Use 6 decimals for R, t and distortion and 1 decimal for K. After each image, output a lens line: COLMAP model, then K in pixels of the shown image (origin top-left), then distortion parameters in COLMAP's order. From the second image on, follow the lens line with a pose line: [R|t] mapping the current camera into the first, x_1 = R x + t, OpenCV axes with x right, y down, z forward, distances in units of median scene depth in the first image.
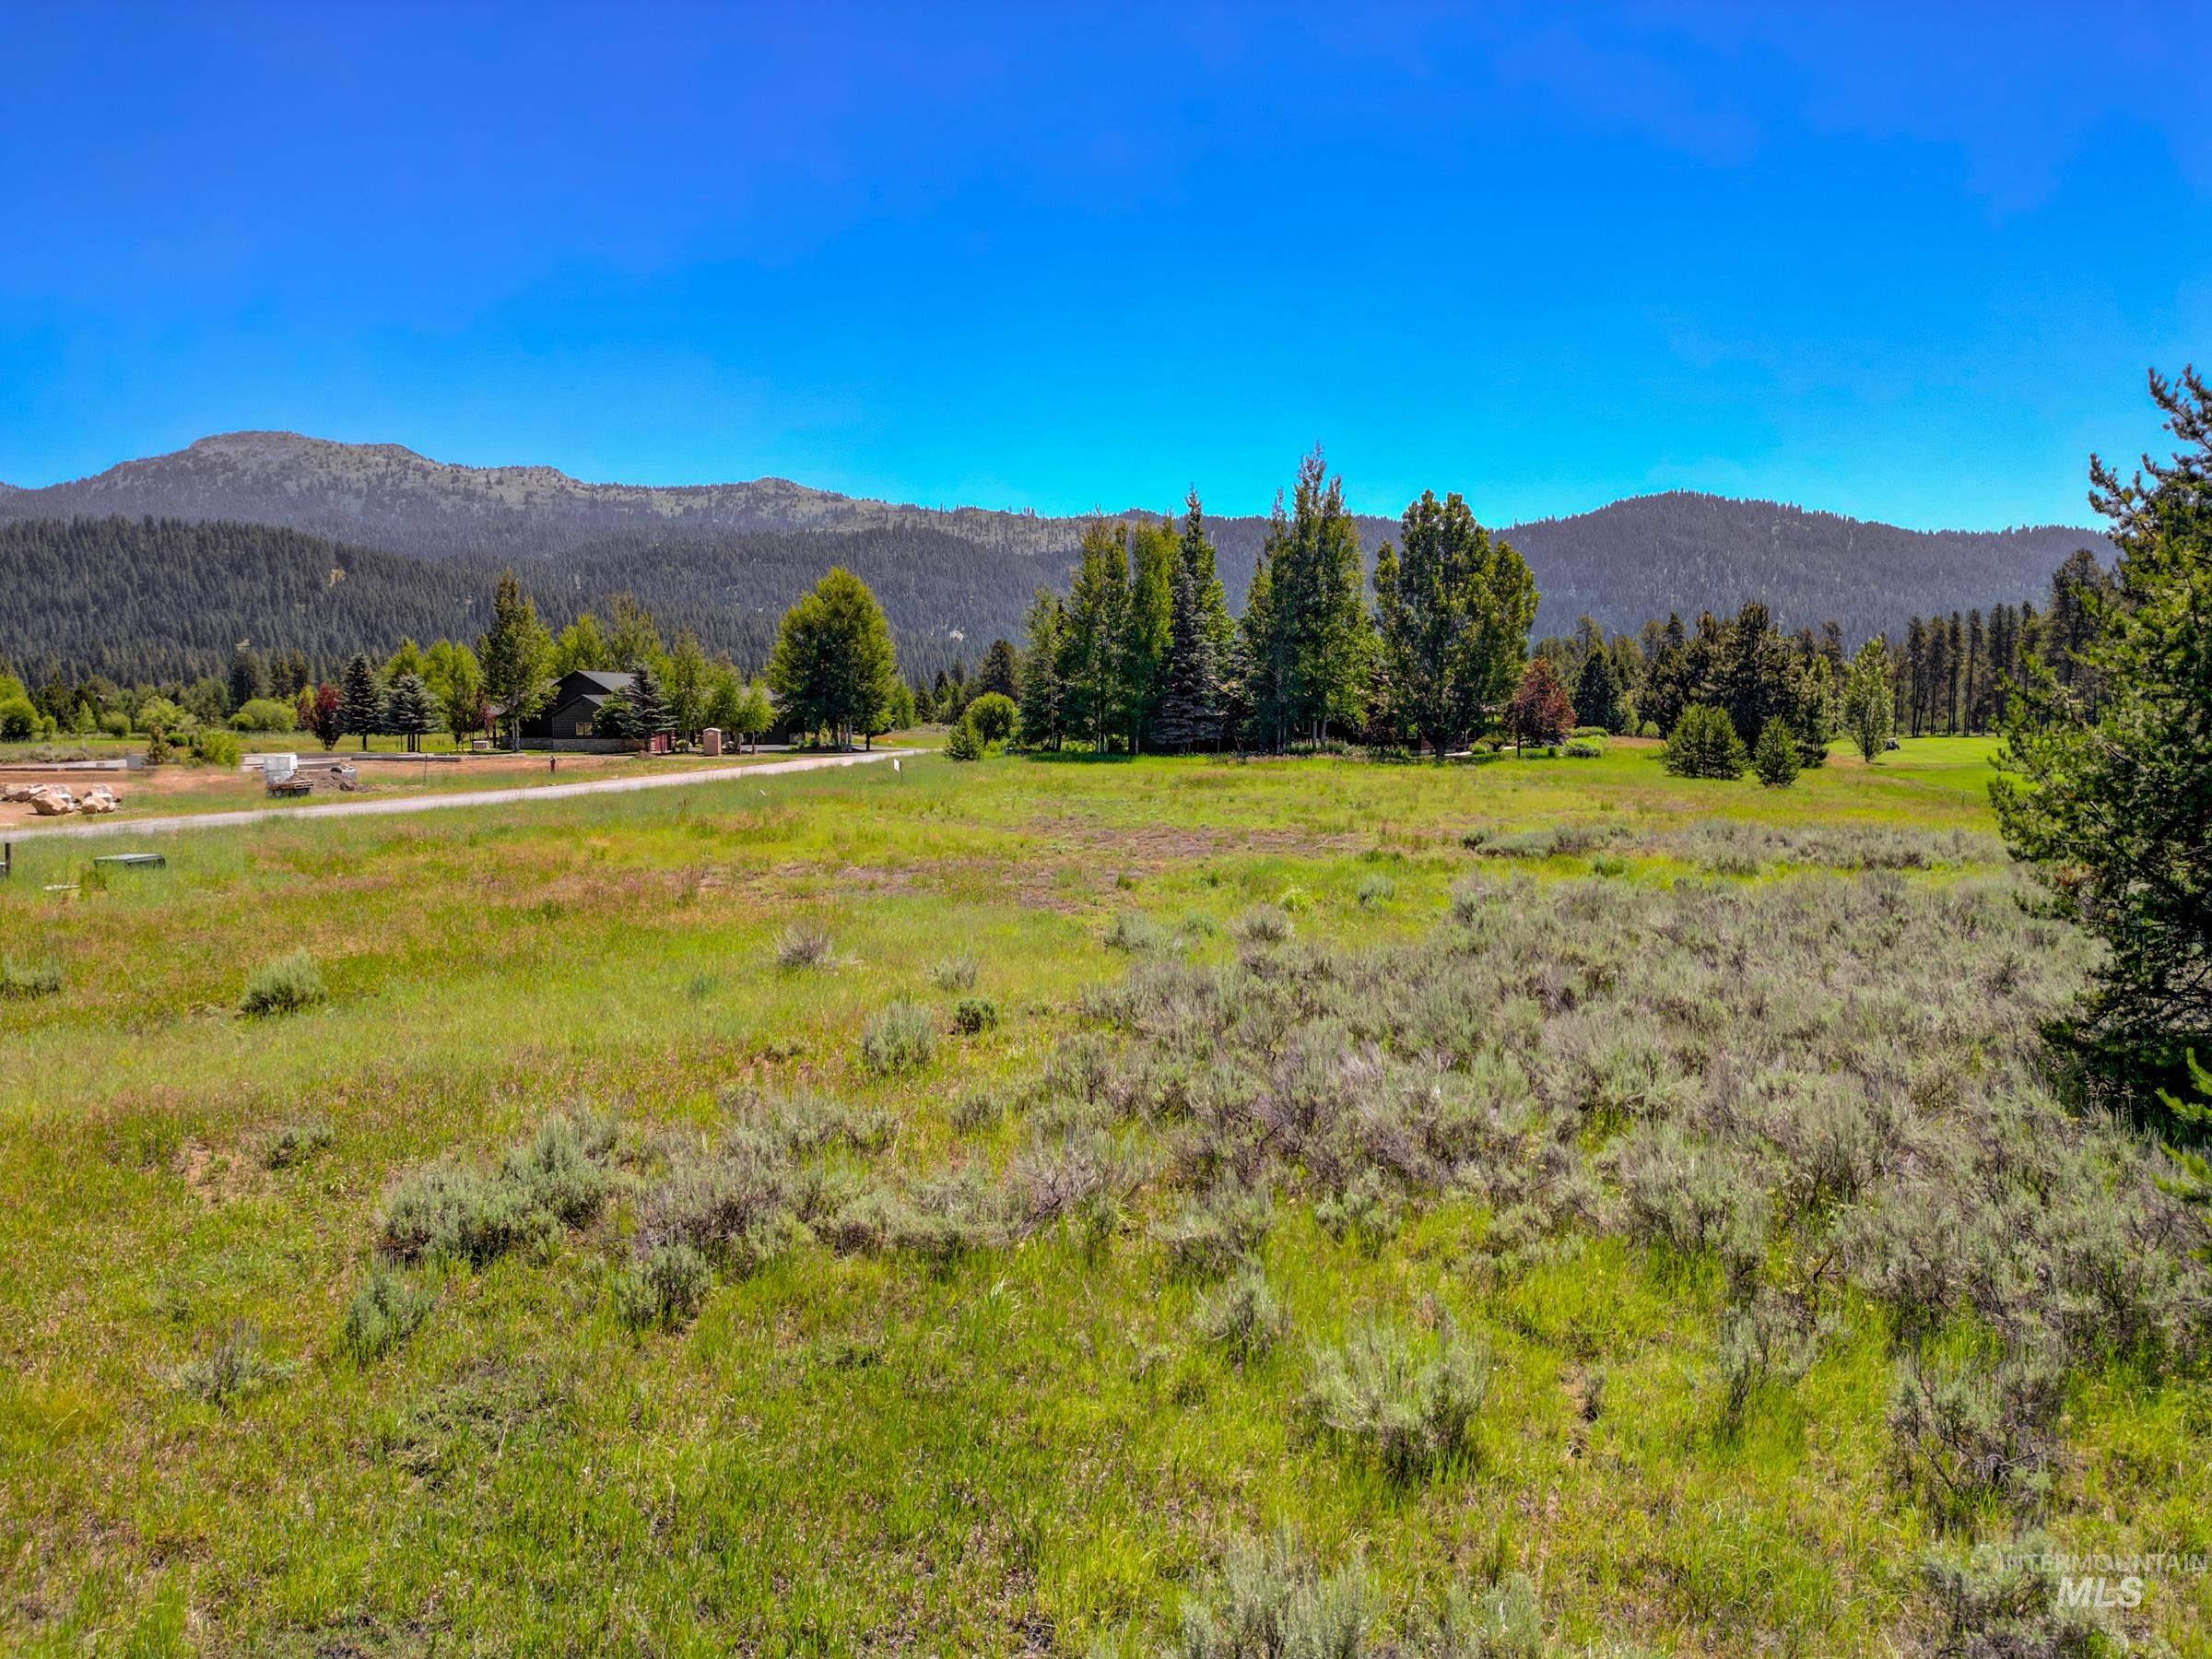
lens RADIAL K [[1564.1, 0, 1098.4], [0, 1564.1, 825.8], [0, 0, 1]] dist [0.079742, -0.077123]
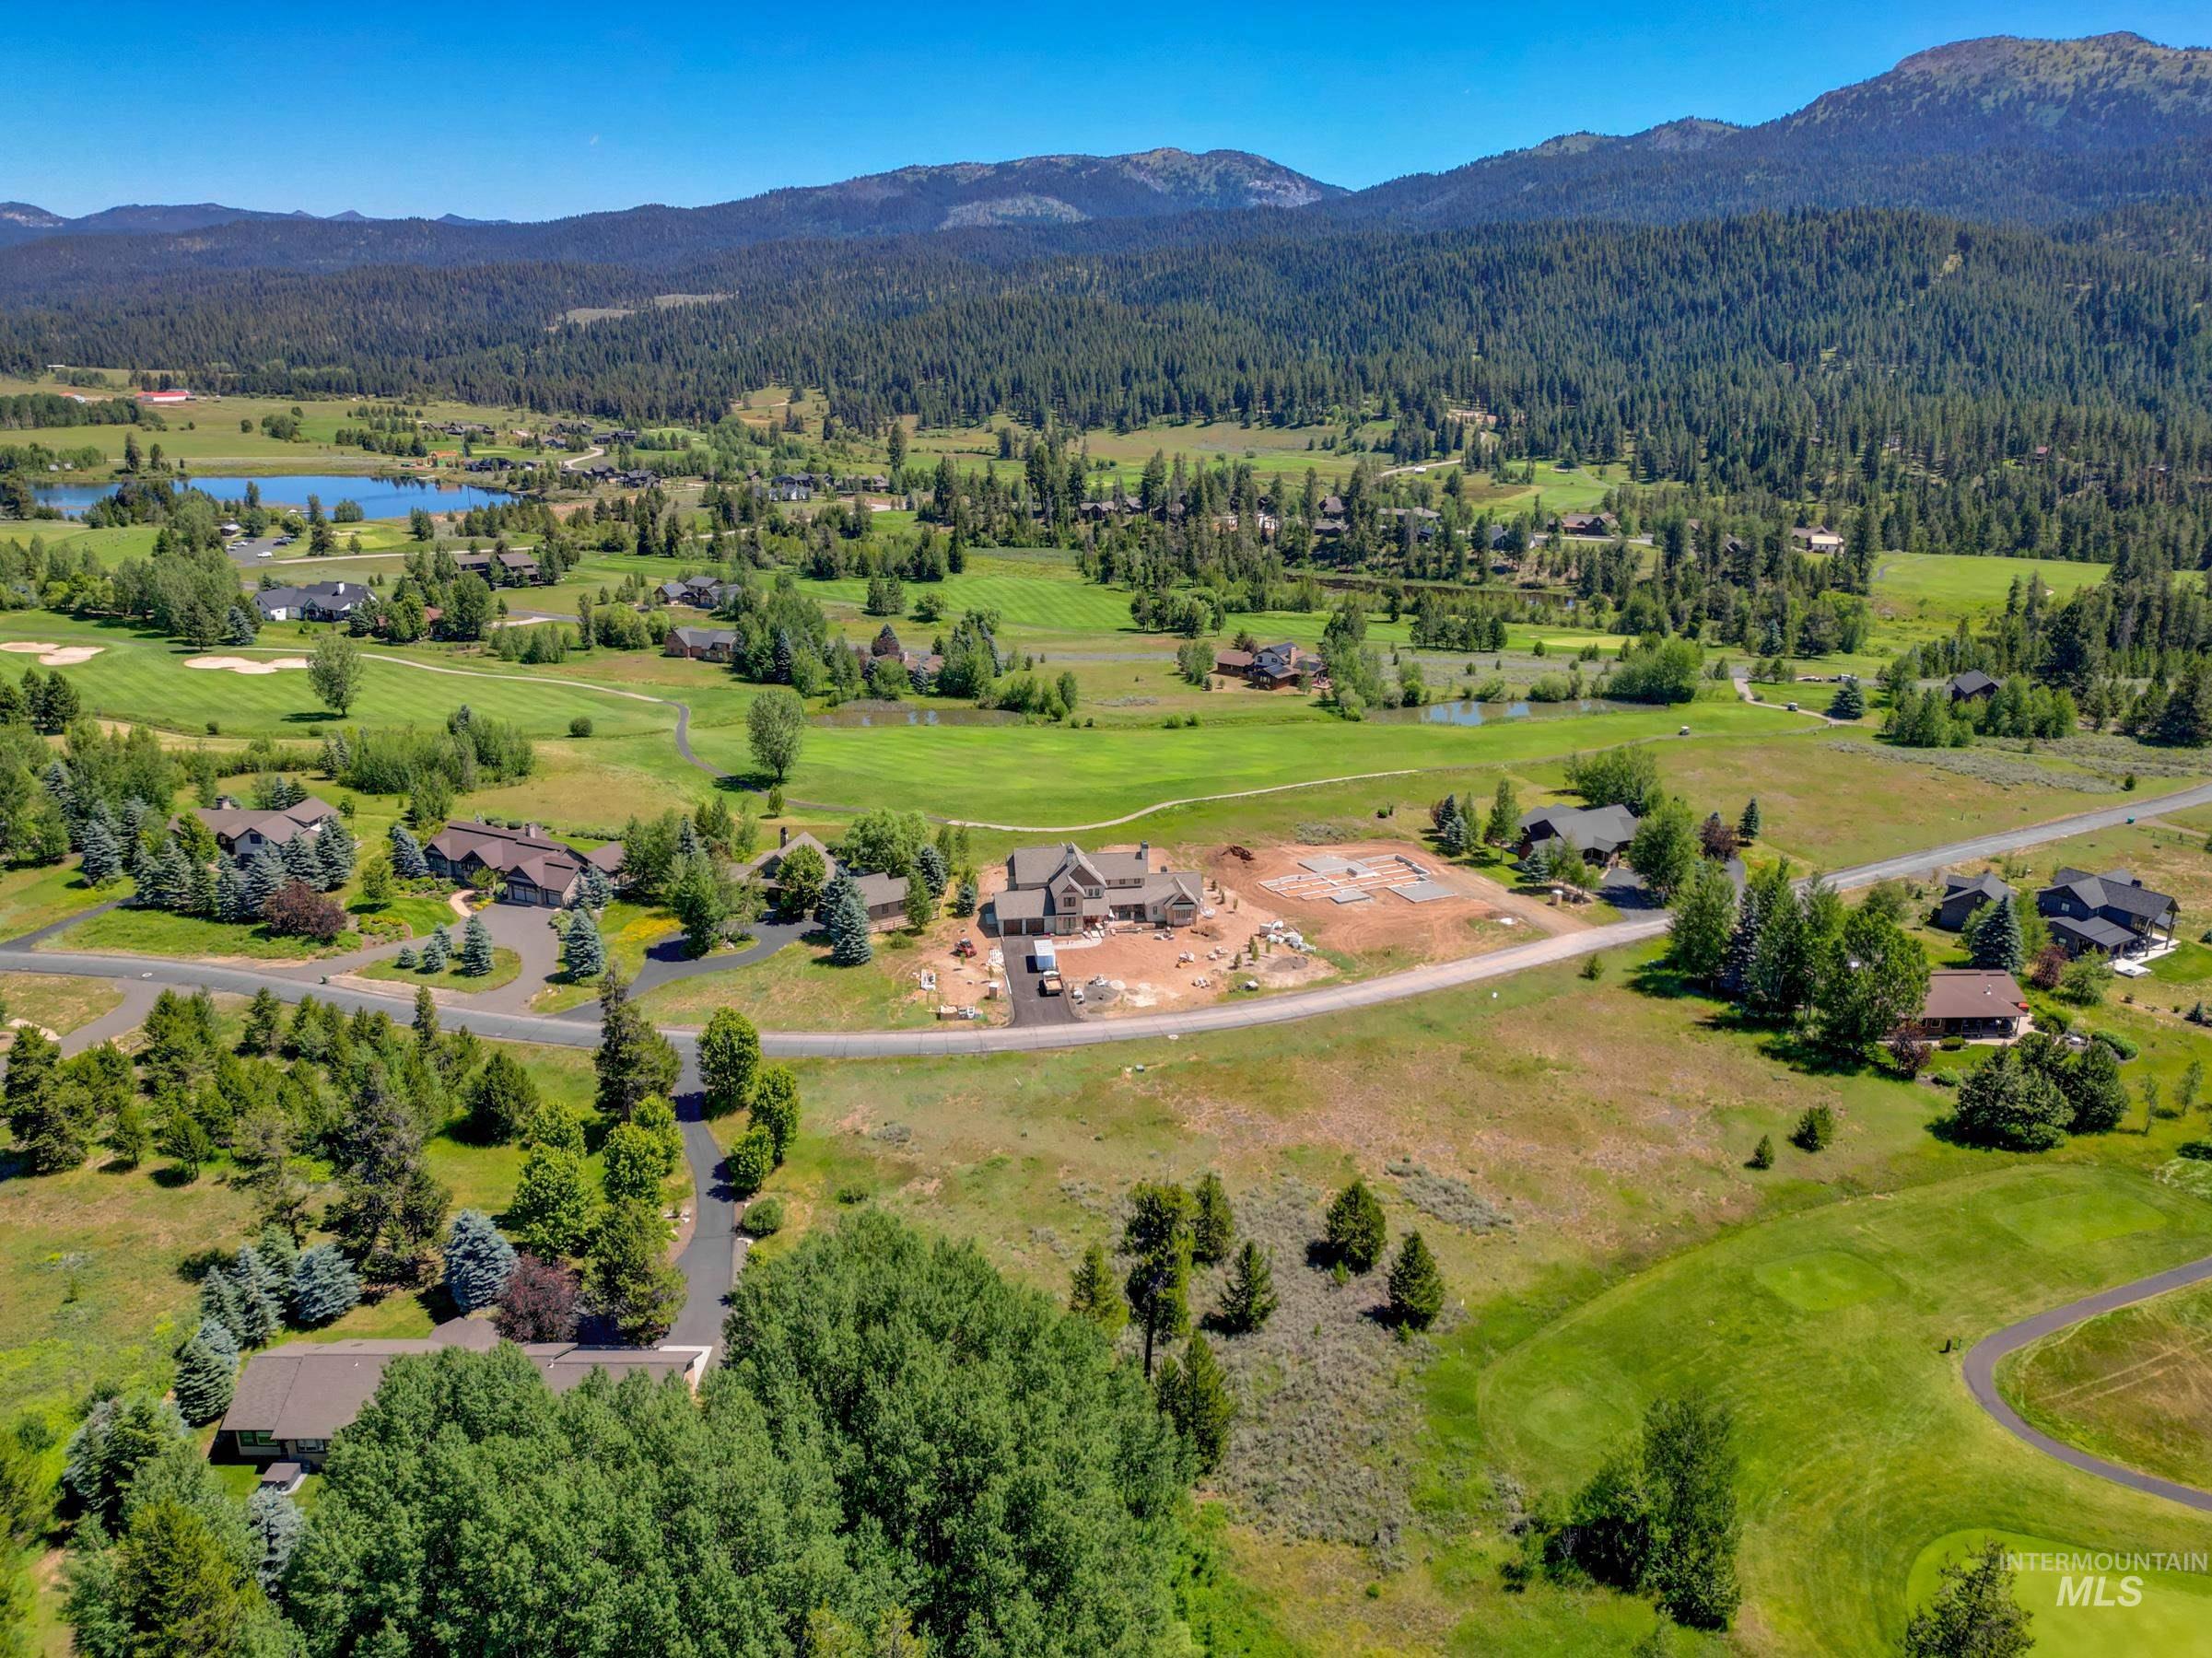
lens RADIAL K [[1564.0, 0, 1096.4], [0, 1564.0, 827.5], [0, 0, 1]] dist [0.079742, -0.077123]
pose [[0.583311, 0.256364, -0.770731, 0.837798], [-0.070908, 0.961334, 0.266098, -0.568105], [0.809148, -0.100567, 0.578935, -0.556899]]
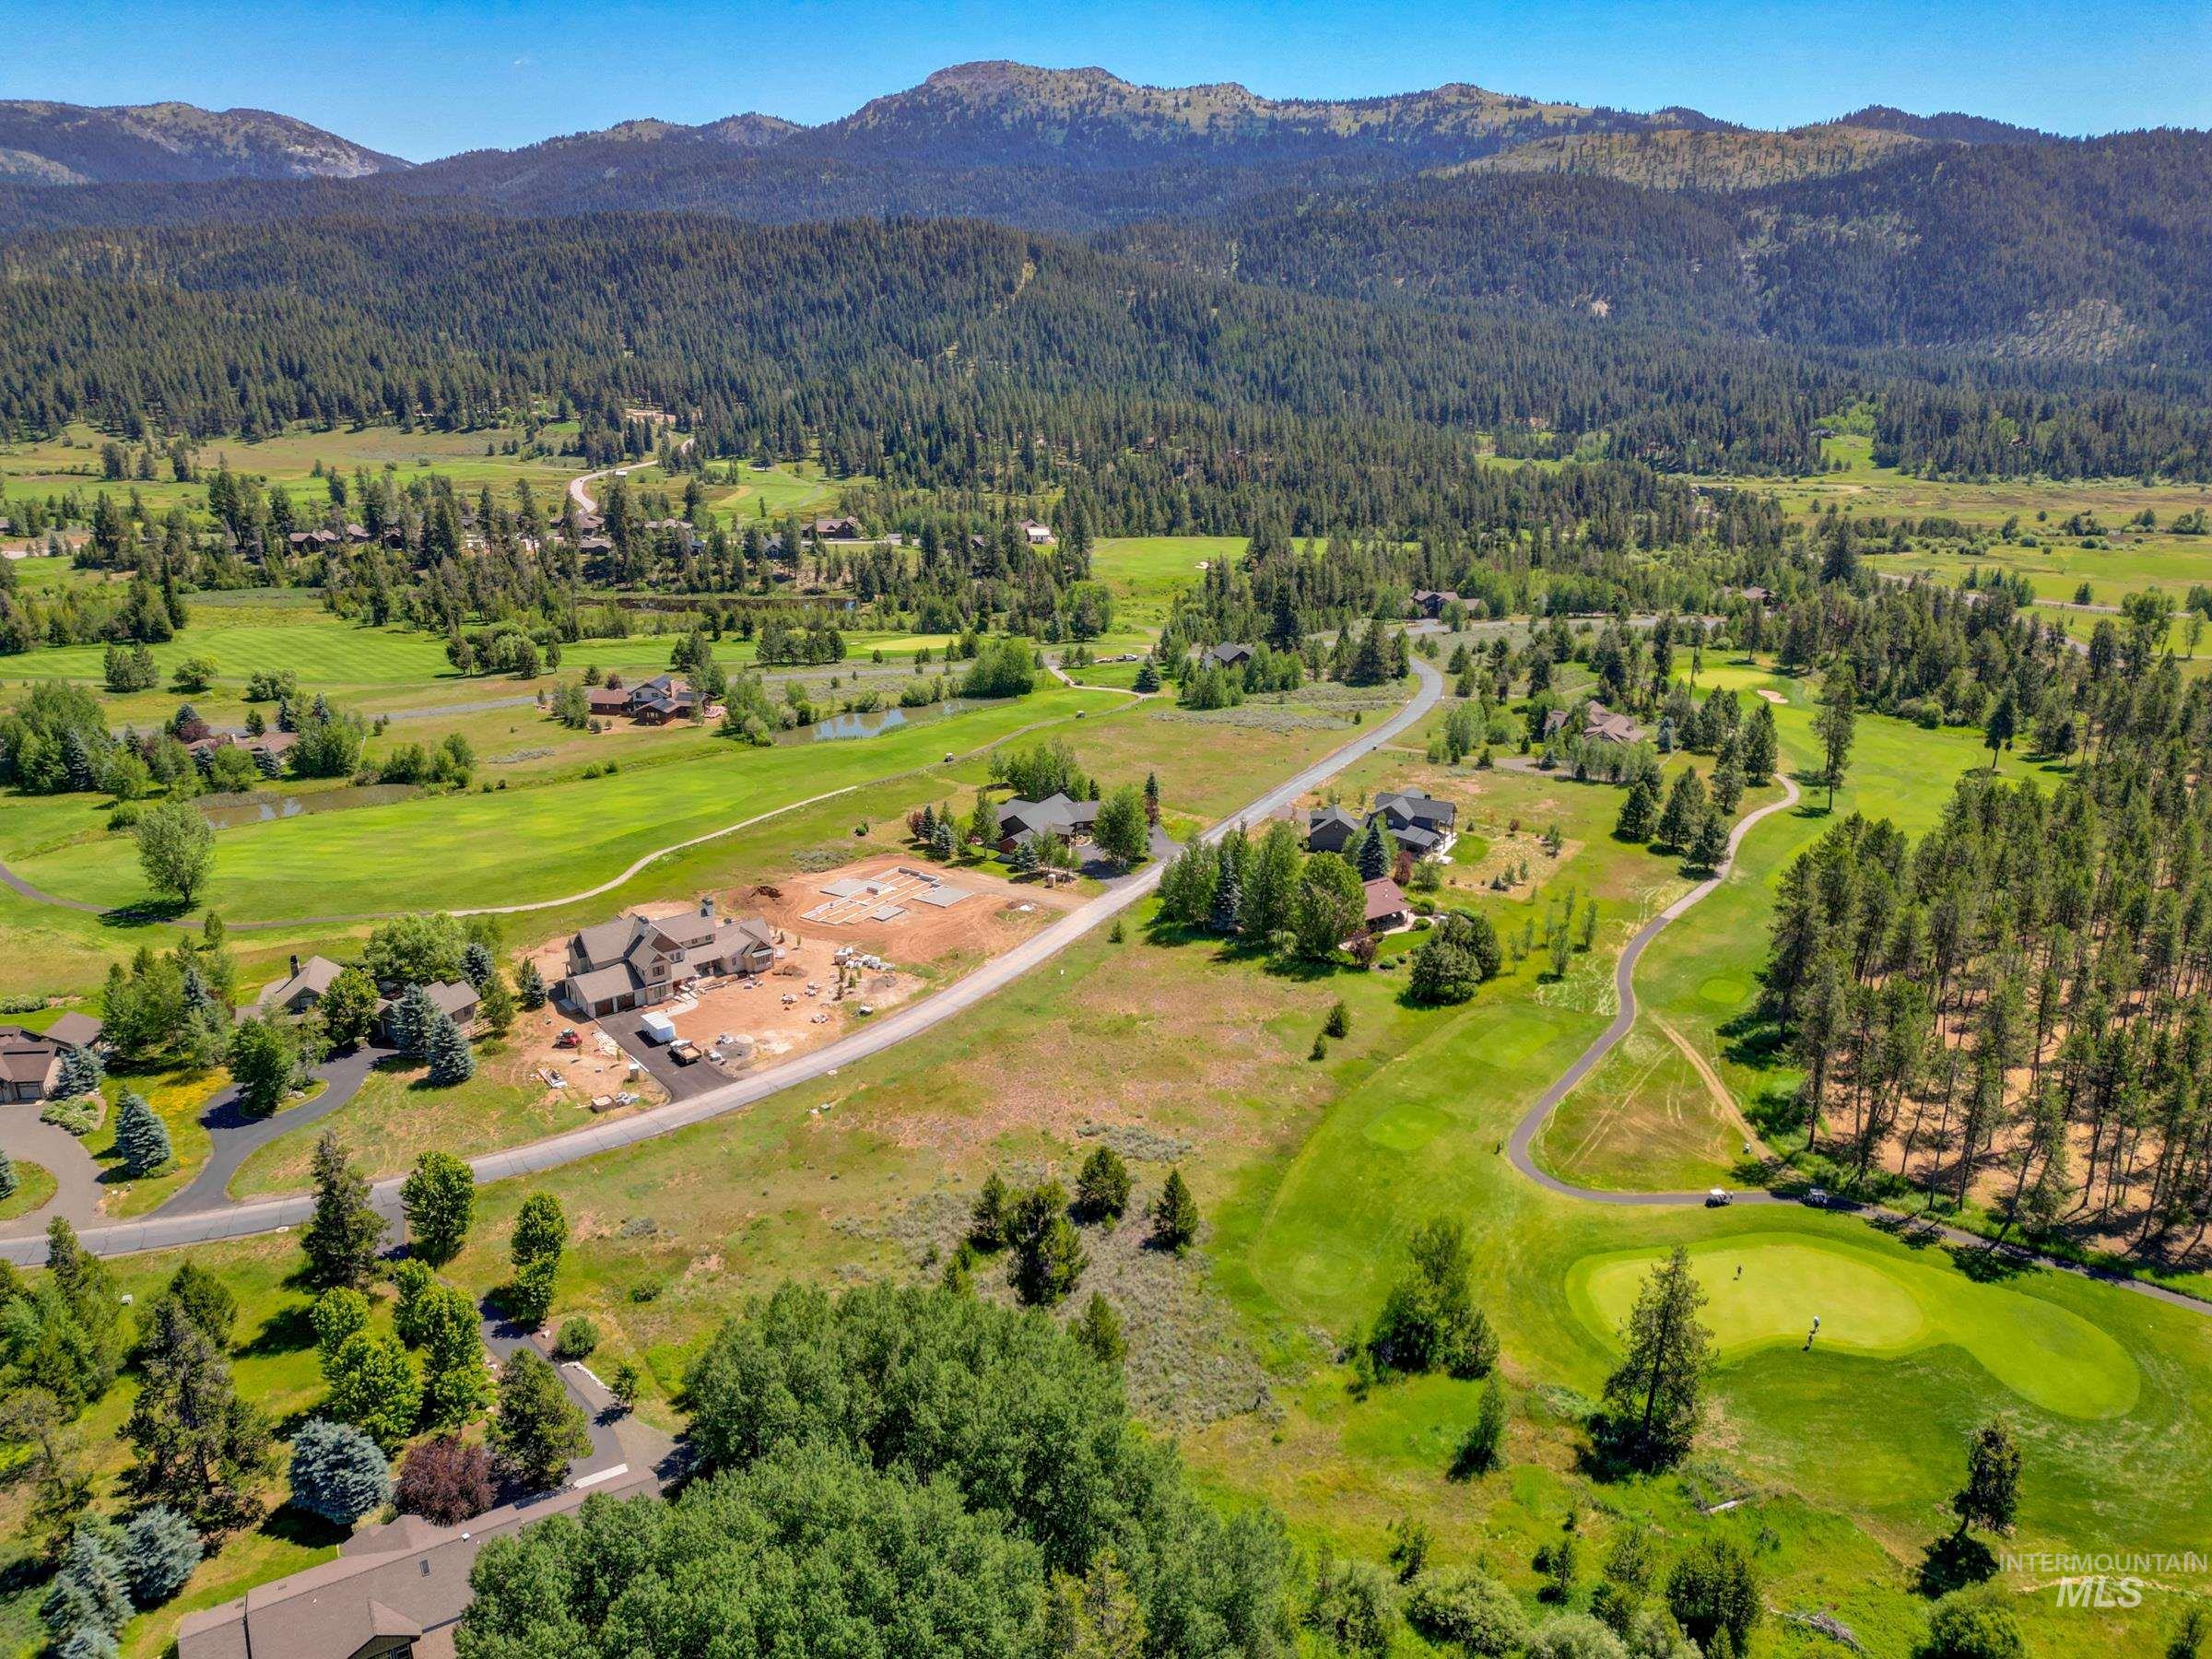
lens RADIAL K [[1564.1, 0, 1104.5], [0, 1564.1, 818.0], [0, 0, 1]] dist [0.079742, -0.077123]
pose [[0.917199, 0.133223, -0.375496, 0.620587], [-0.042266, 0.969658, 0.240786, -0.640058], [0.396181, -0.204978, 0.895000, -0.932487]]
